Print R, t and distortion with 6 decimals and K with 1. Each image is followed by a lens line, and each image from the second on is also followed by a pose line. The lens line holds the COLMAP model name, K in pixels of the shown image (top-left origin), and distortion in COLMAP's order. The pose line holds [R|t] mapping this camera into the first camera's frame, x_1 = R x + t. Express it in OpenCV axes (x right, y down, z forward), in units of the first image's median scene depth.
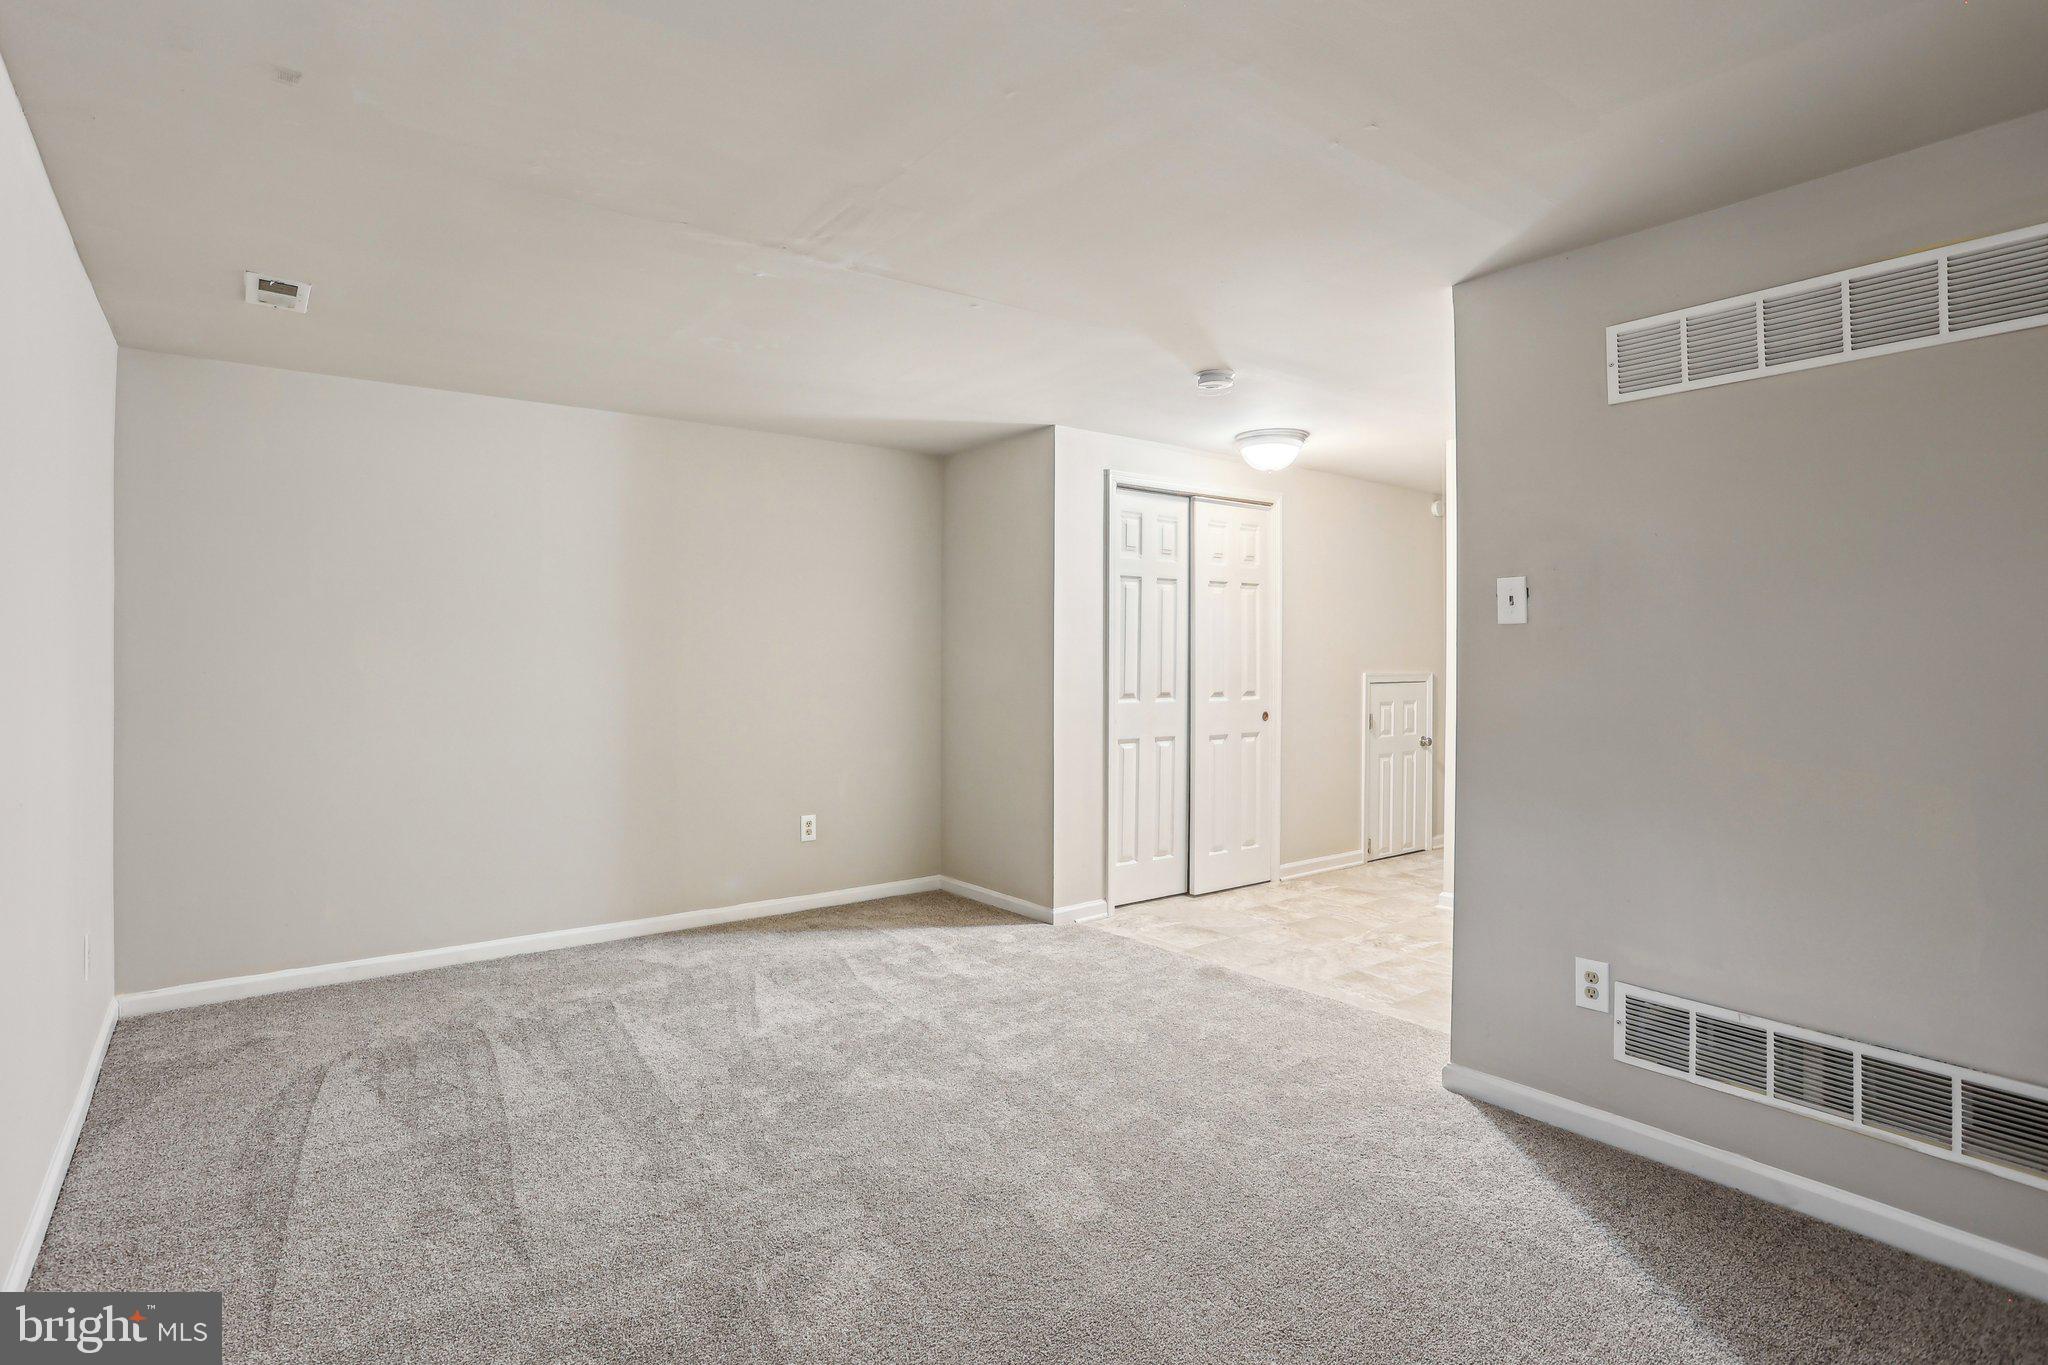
lens RADIAL K [[1018.2, 0, 1002.4], [0, 1018.2, 663.7], [0, 0, 1]] dist [-0.070145, 0.043331]
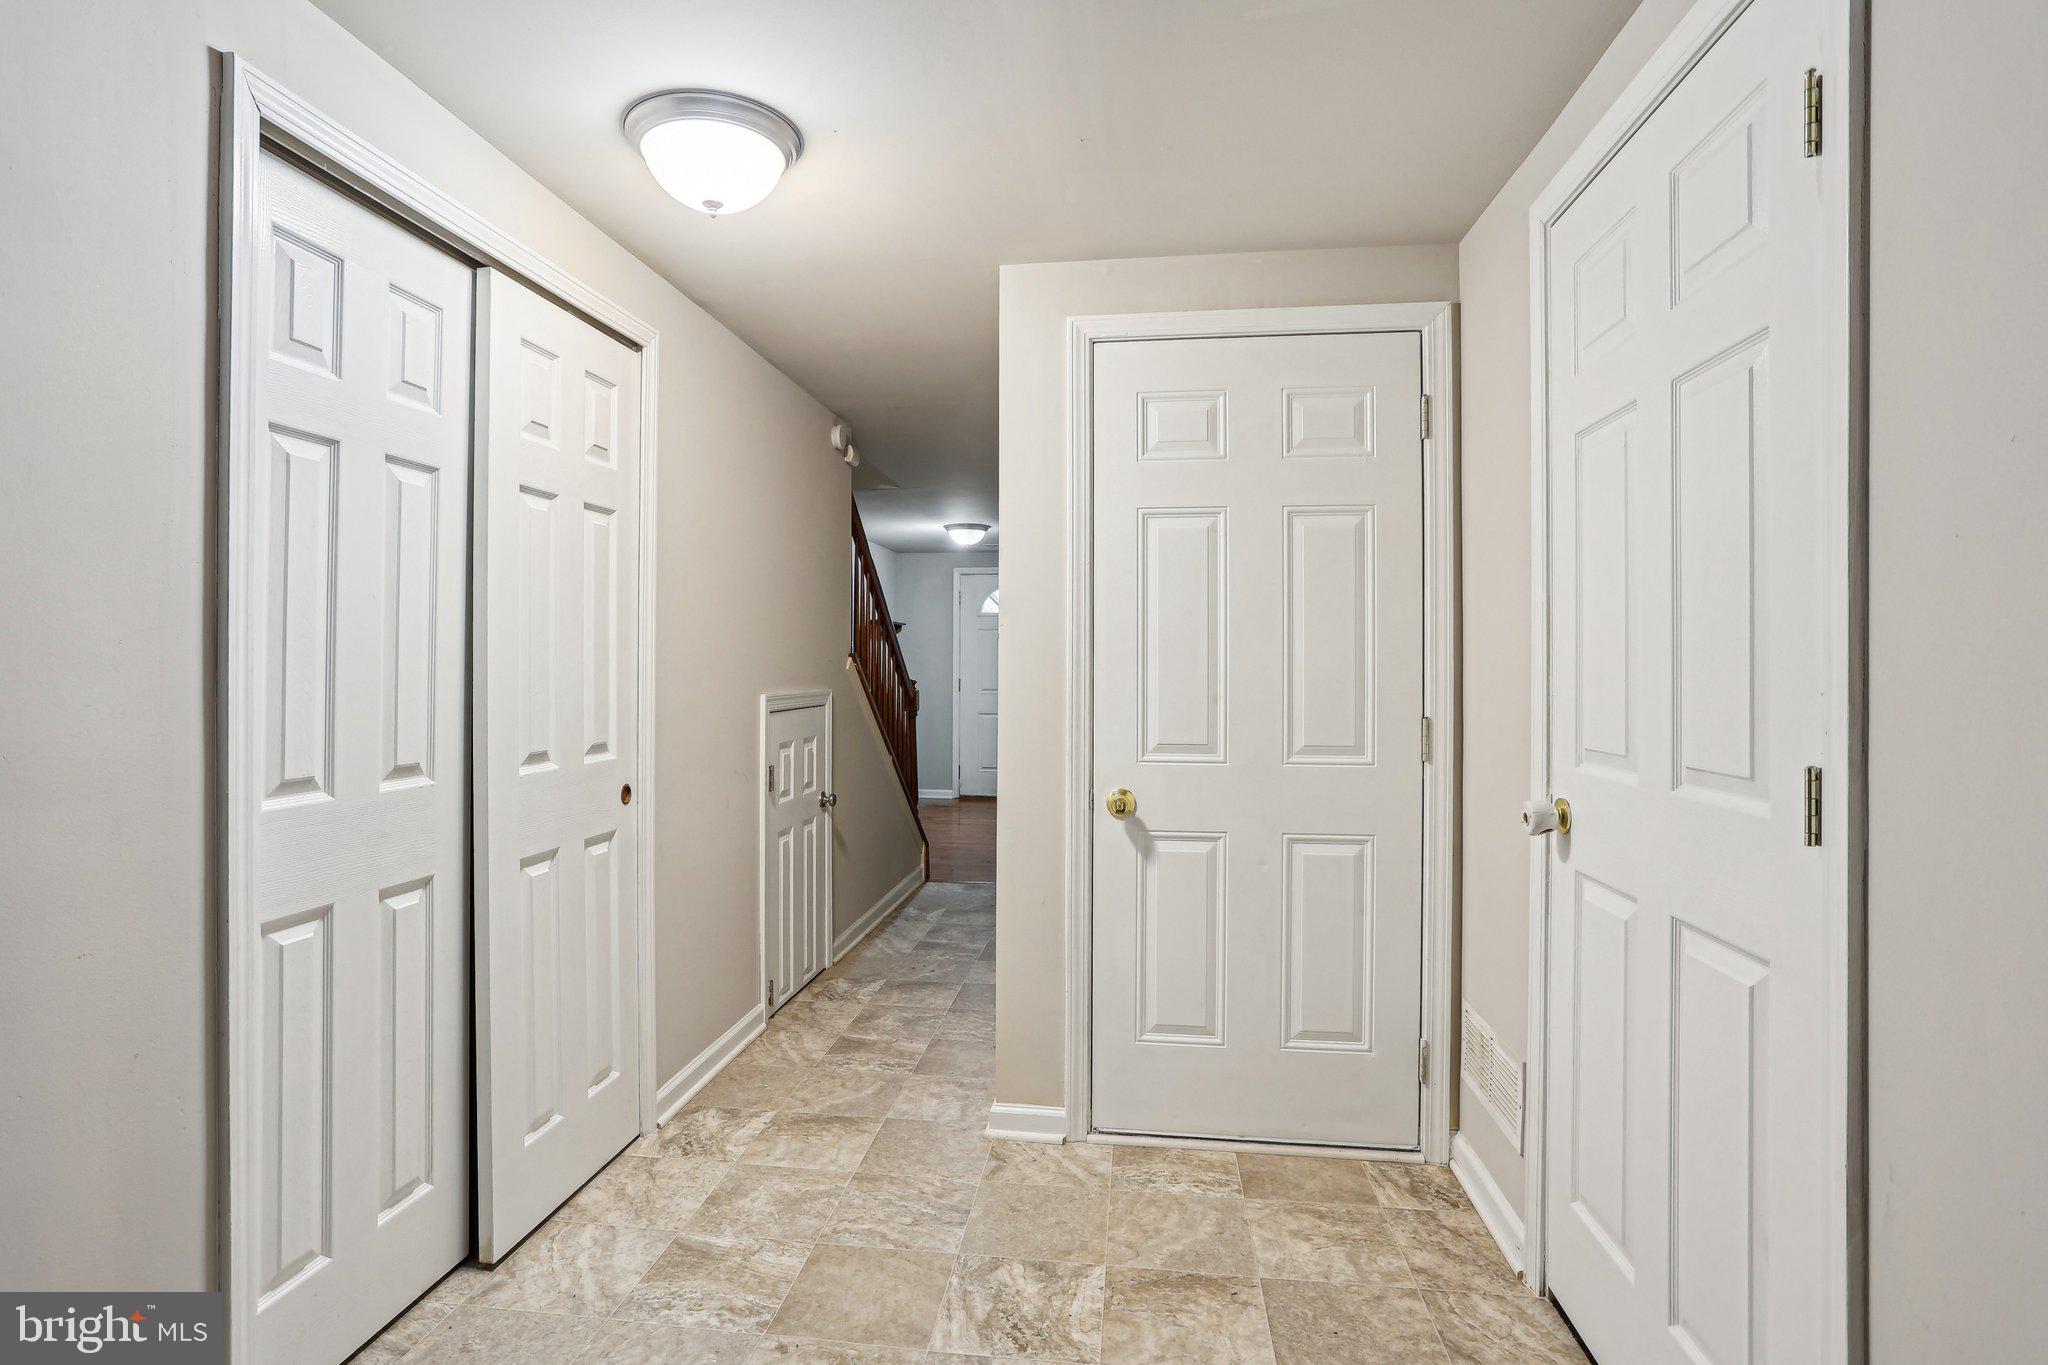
lens RADIAL K [[1018.2, 0, 1002.4], [0, 1018.2, 663.7], [0, 0, 1]] dist [-0.070145, 0.043331]
pose [[0.698172, 0.001758, 0.715928, 0.050186], [0.003018, 0.999981, -0.005399, -0.005516], [-0.715924, 0.005930, 0.698153, 0.581283]]
